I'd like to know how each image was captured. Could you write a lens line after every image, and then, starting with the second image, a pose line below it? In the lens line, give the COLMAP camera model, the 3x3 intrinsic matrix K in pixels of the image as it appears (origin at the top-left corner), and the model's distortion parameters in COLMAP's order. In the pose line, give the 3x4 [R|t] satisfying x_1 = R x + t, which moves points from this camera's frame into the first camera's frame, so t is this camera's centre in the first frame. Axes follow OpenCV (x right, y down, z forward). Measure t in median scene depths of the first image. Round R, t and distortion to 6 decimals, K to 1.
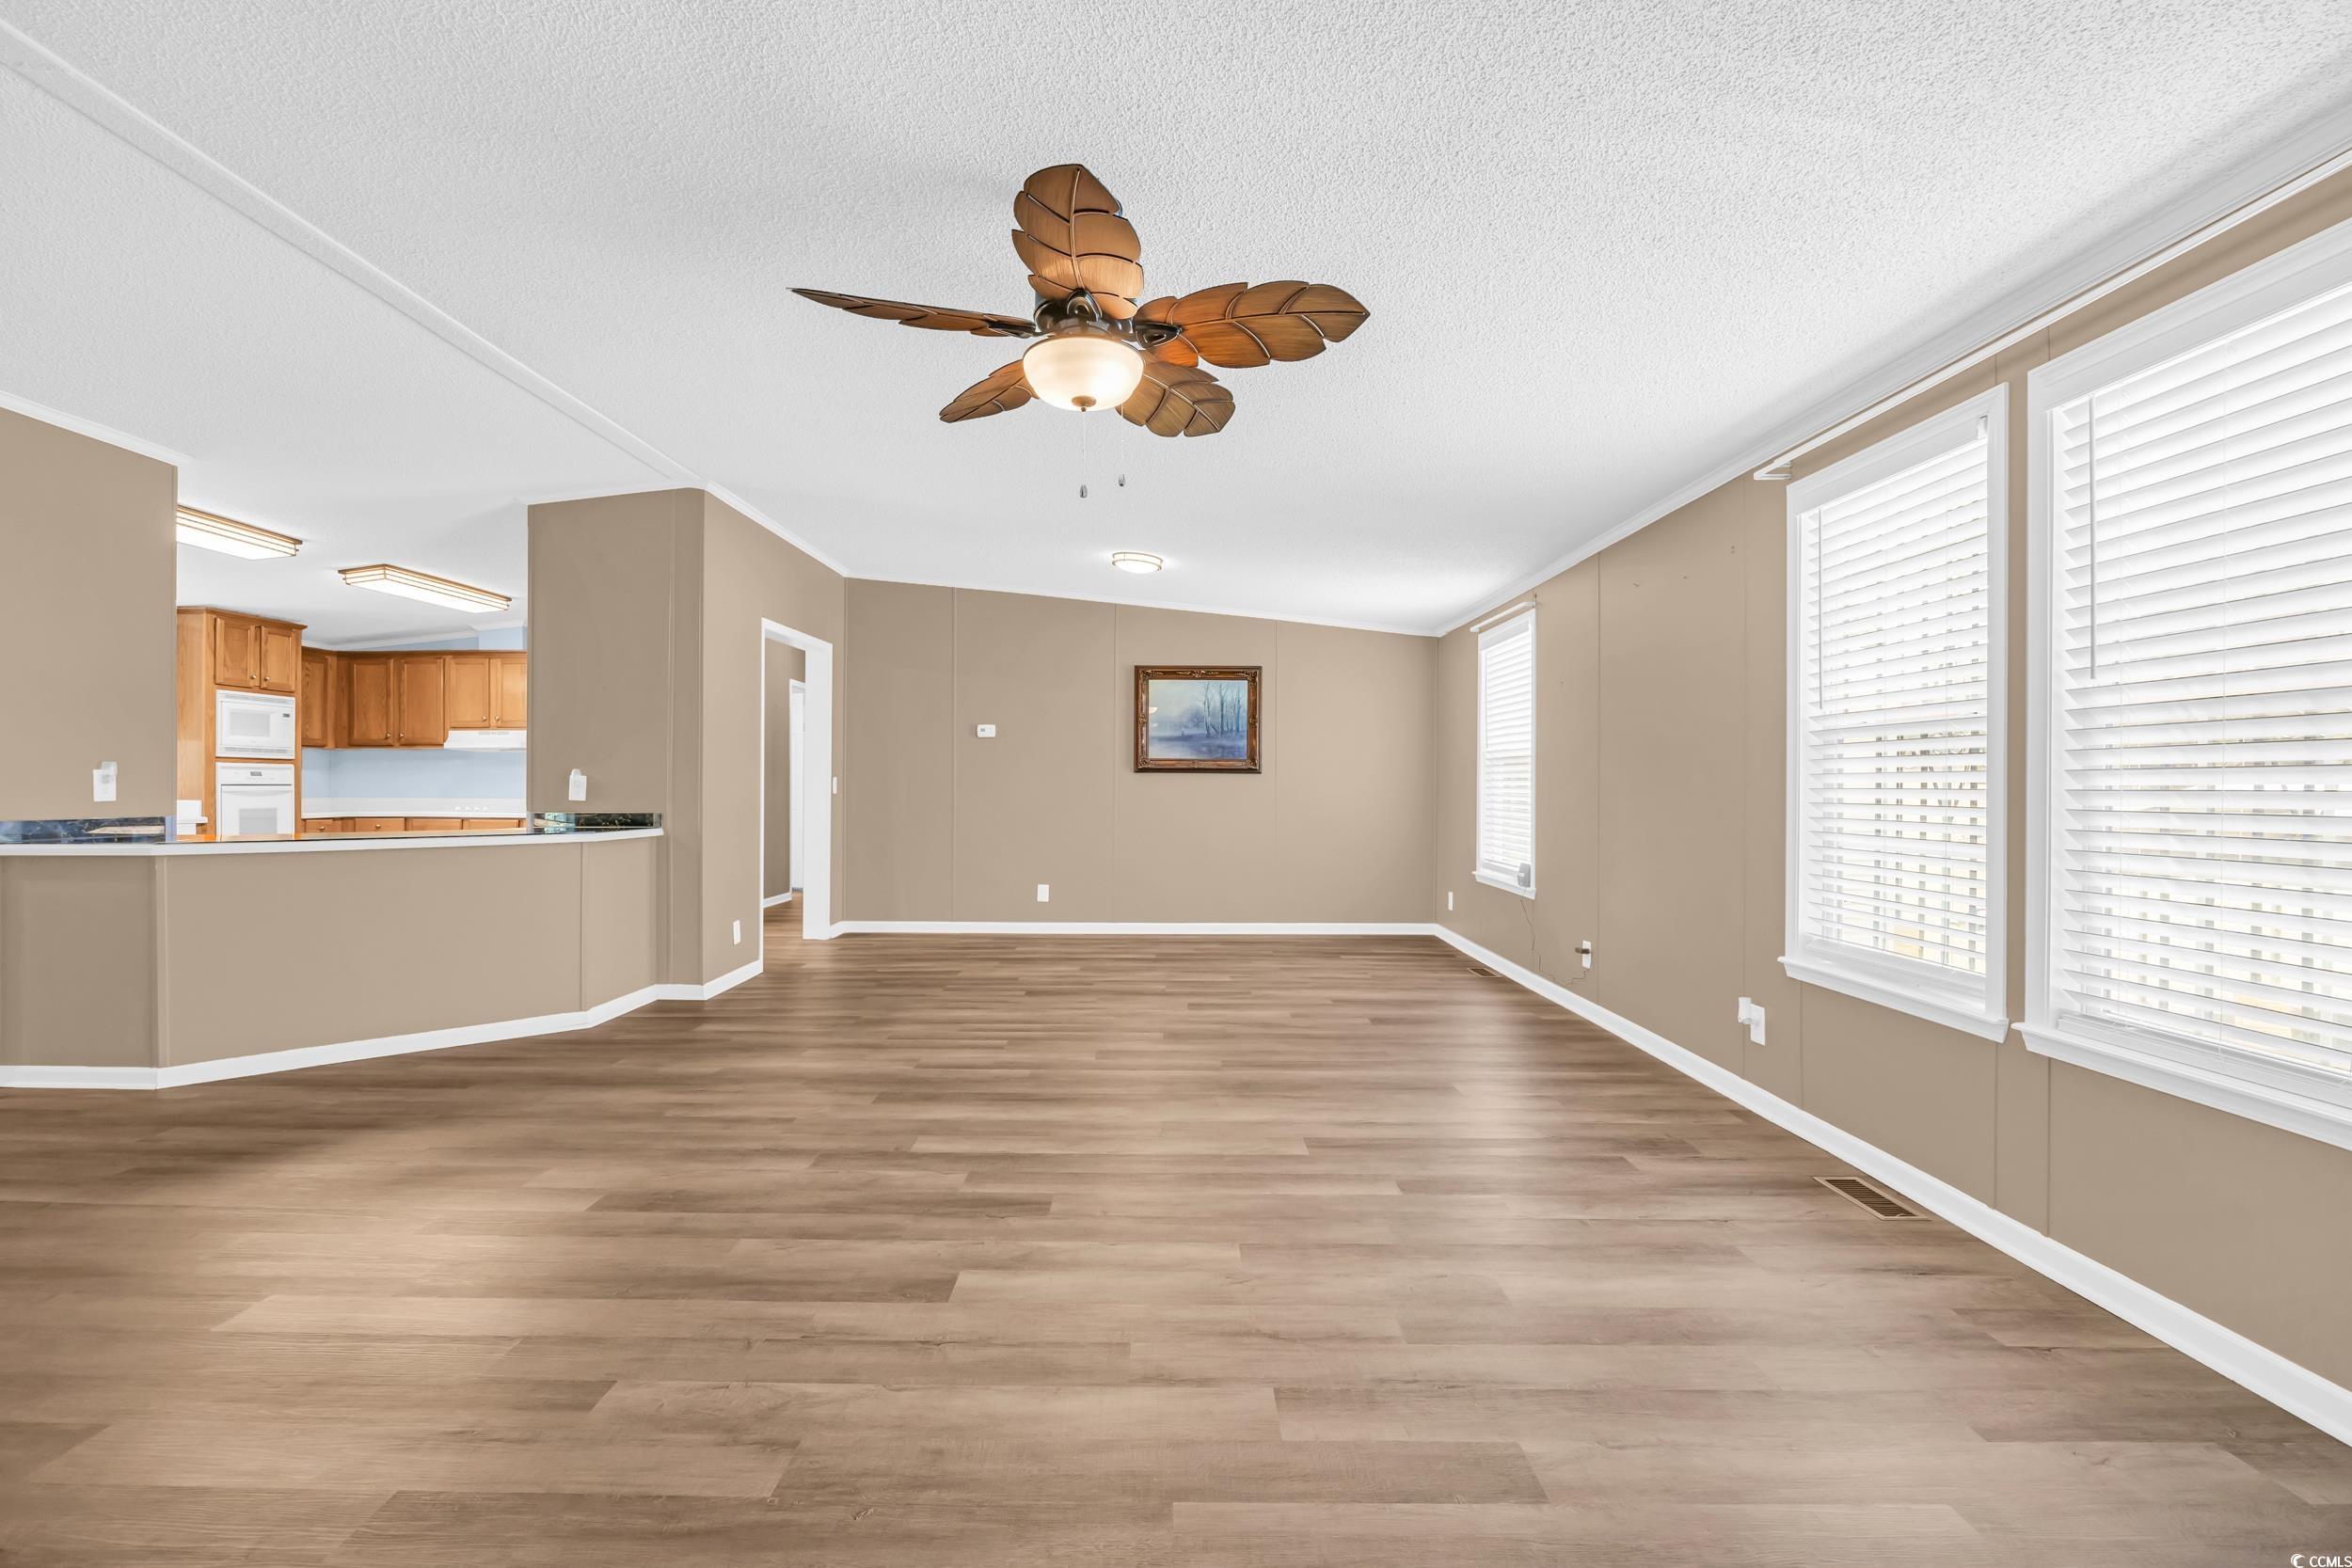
lens RADIAL K [[1001.7, 0, 1165.6], [0, 1001.7, 777.3], [0, 0, 1]] dist [-0.021279, -0.000030]
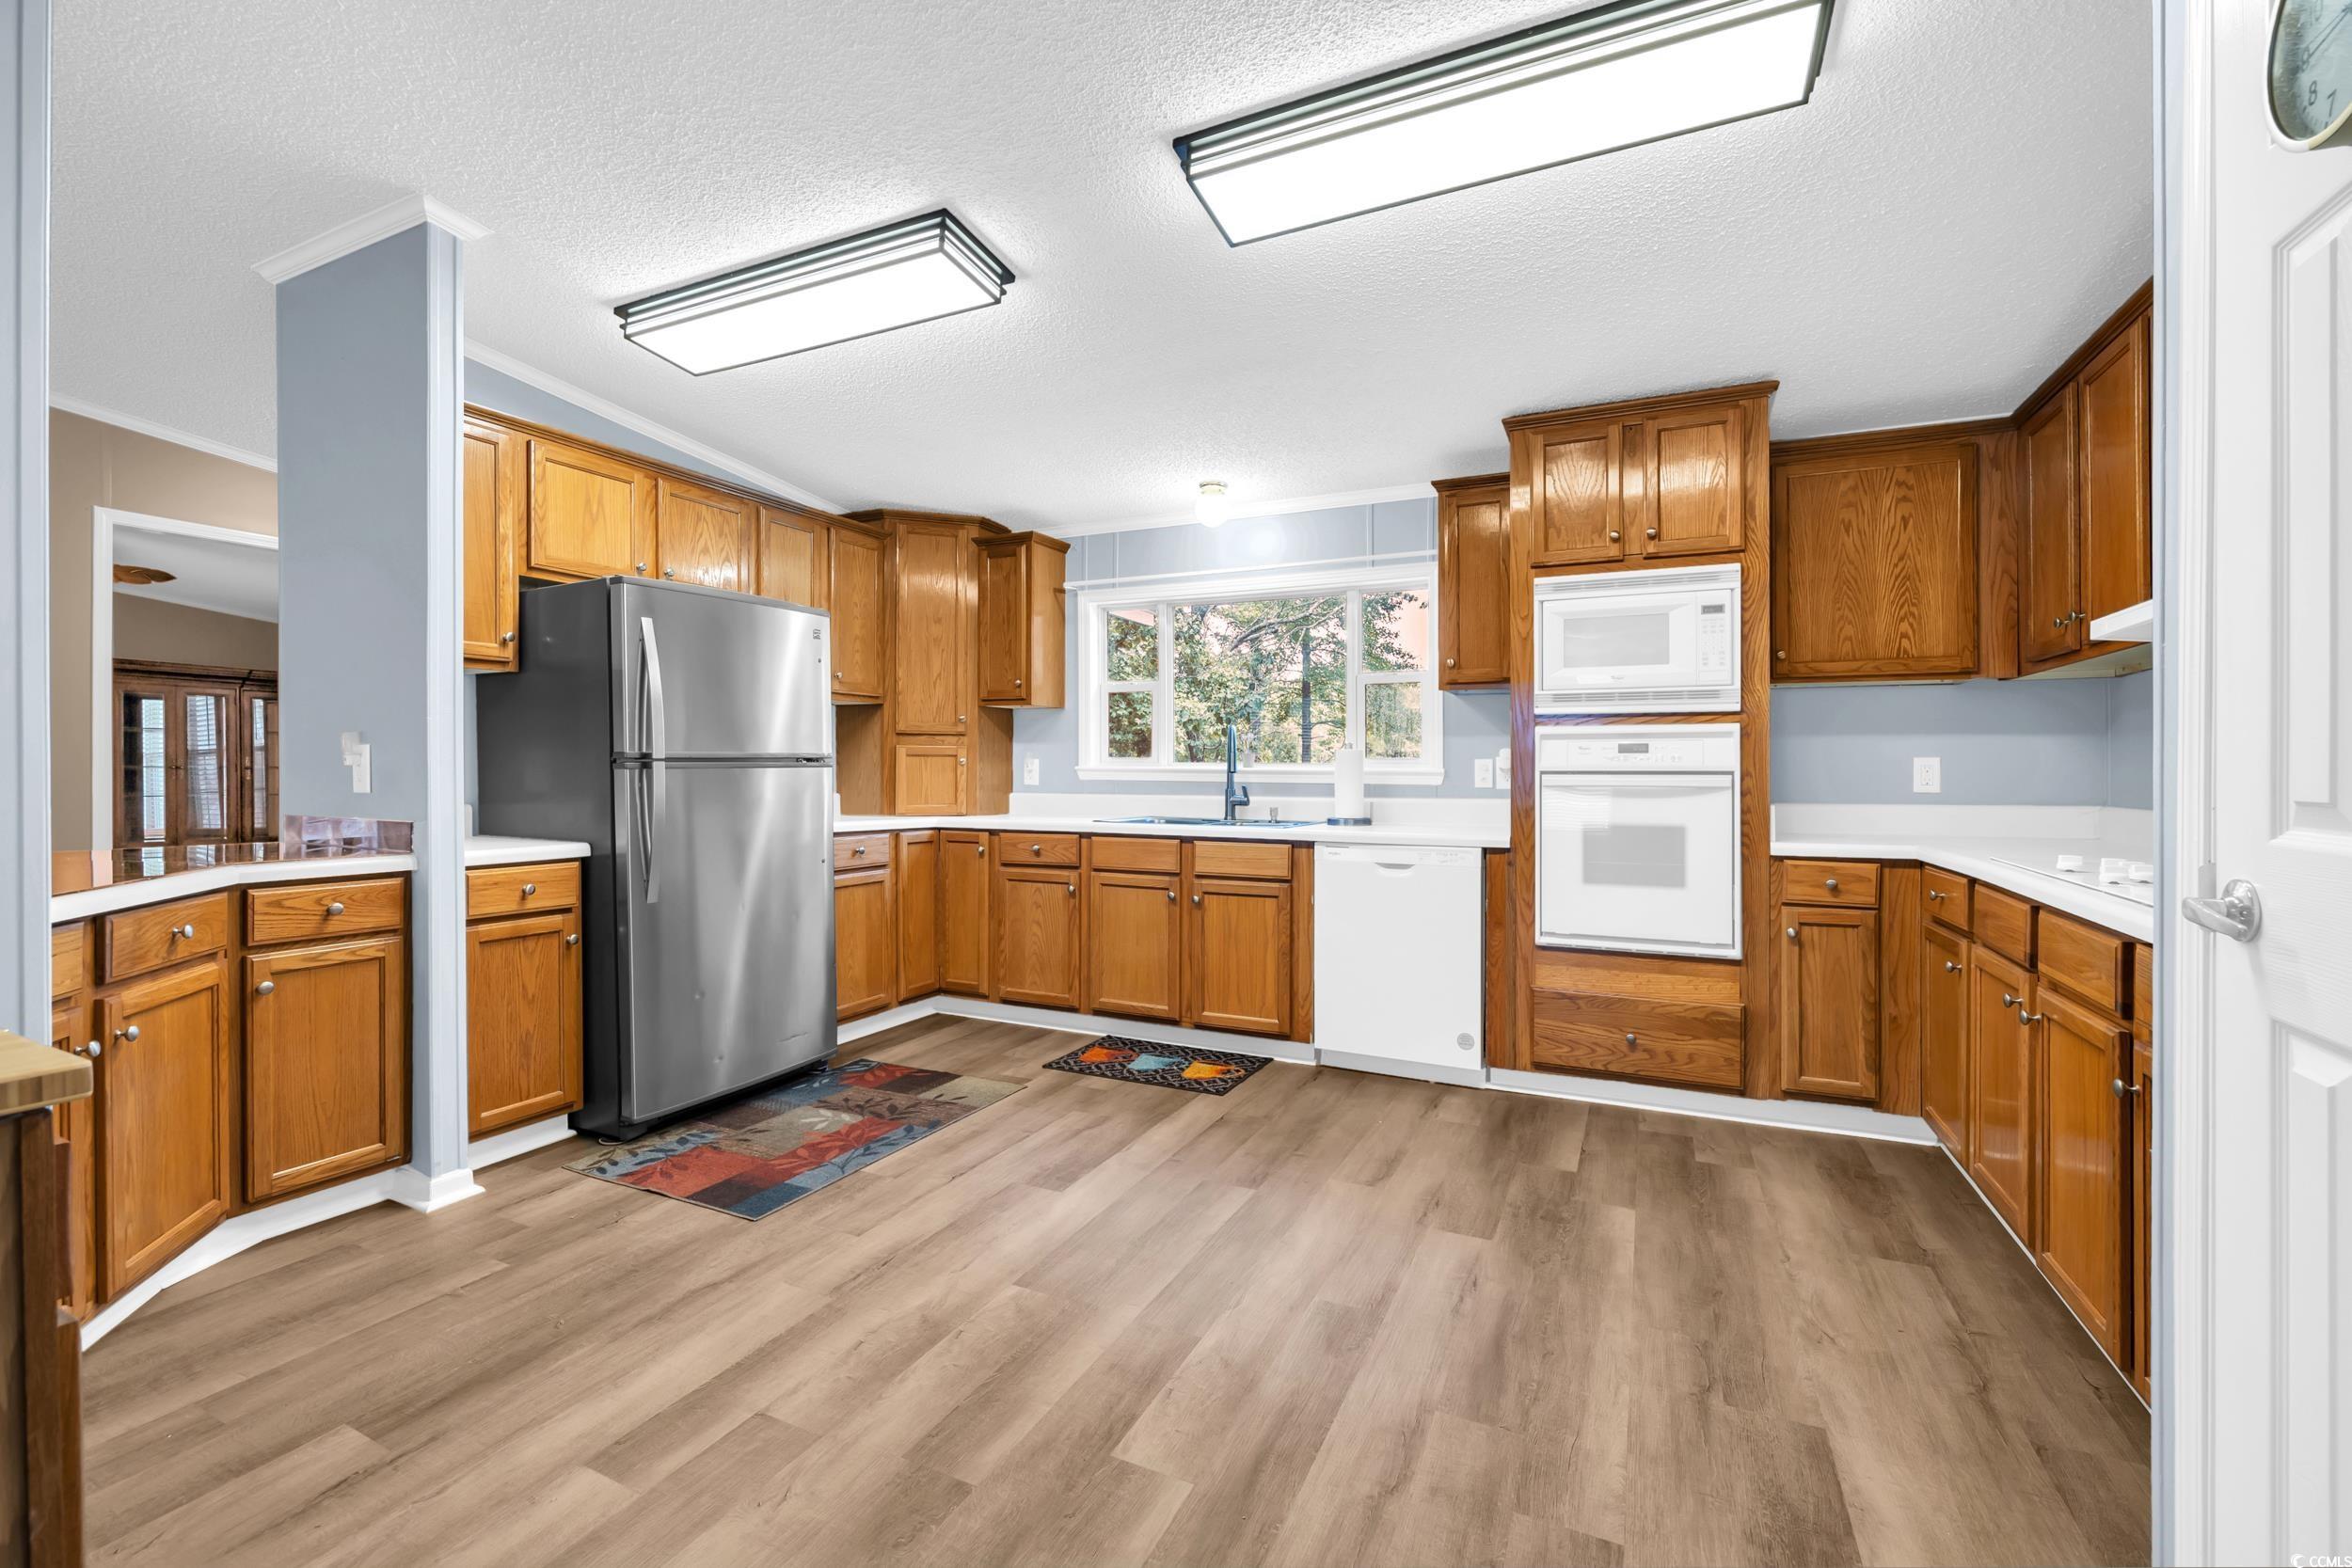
lens RADIAL K [[1001.7, 0, 1165.6], [0, 1001.7, 777.3], [0, 0, 1]] dist [-0.021279, -0.000030]
pose [[-0.436956, 0.003488, -0.899476, -0.440632], [0.004663, 0.999988, 0.001613, 0.008481], [0.899471, -0.003490, -0.436967, 1.064408]]
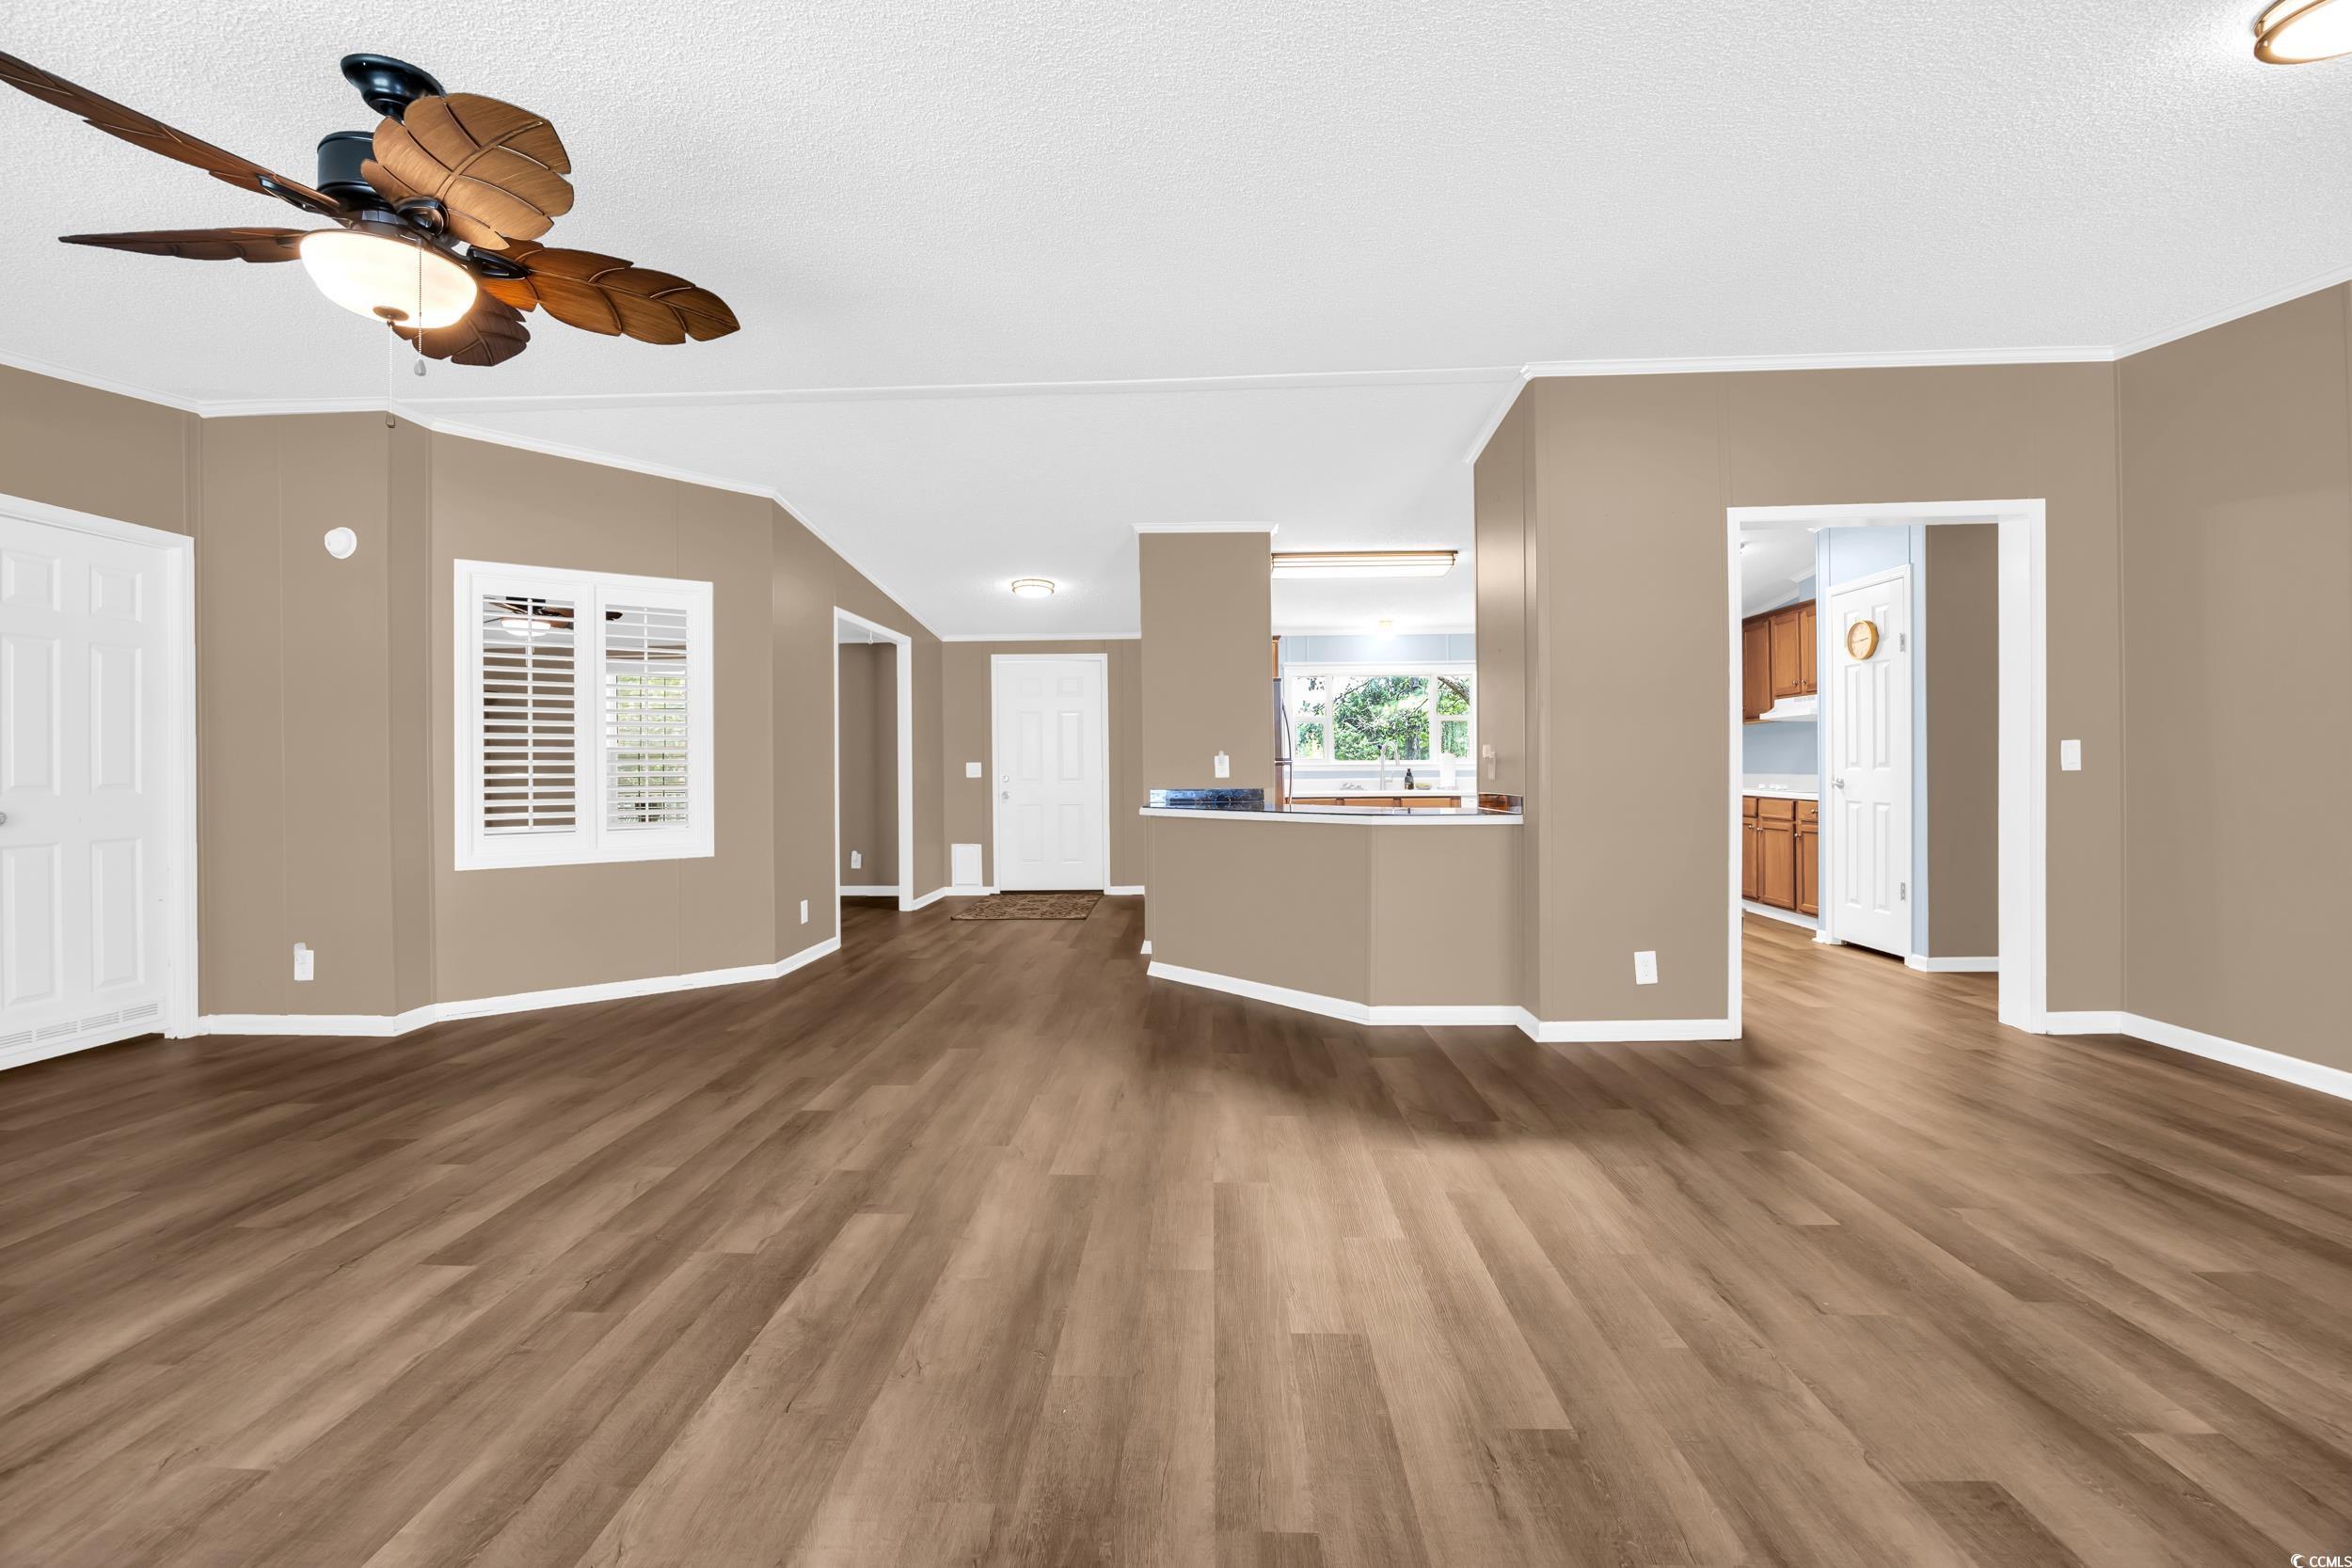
lens RADIAL K [[998.6, 0, 1160.0], [0, 998.6, 769.2], [0, 0, 1]] dist [-0.021575, 0.001363]
pose [[-0.047624, -0.000343, -0.998865, 0.249152], [0.020113, 0.999797, -0.001302, 0.007321], [0.998663, -0.020152, -0.047608, 0.590745]]
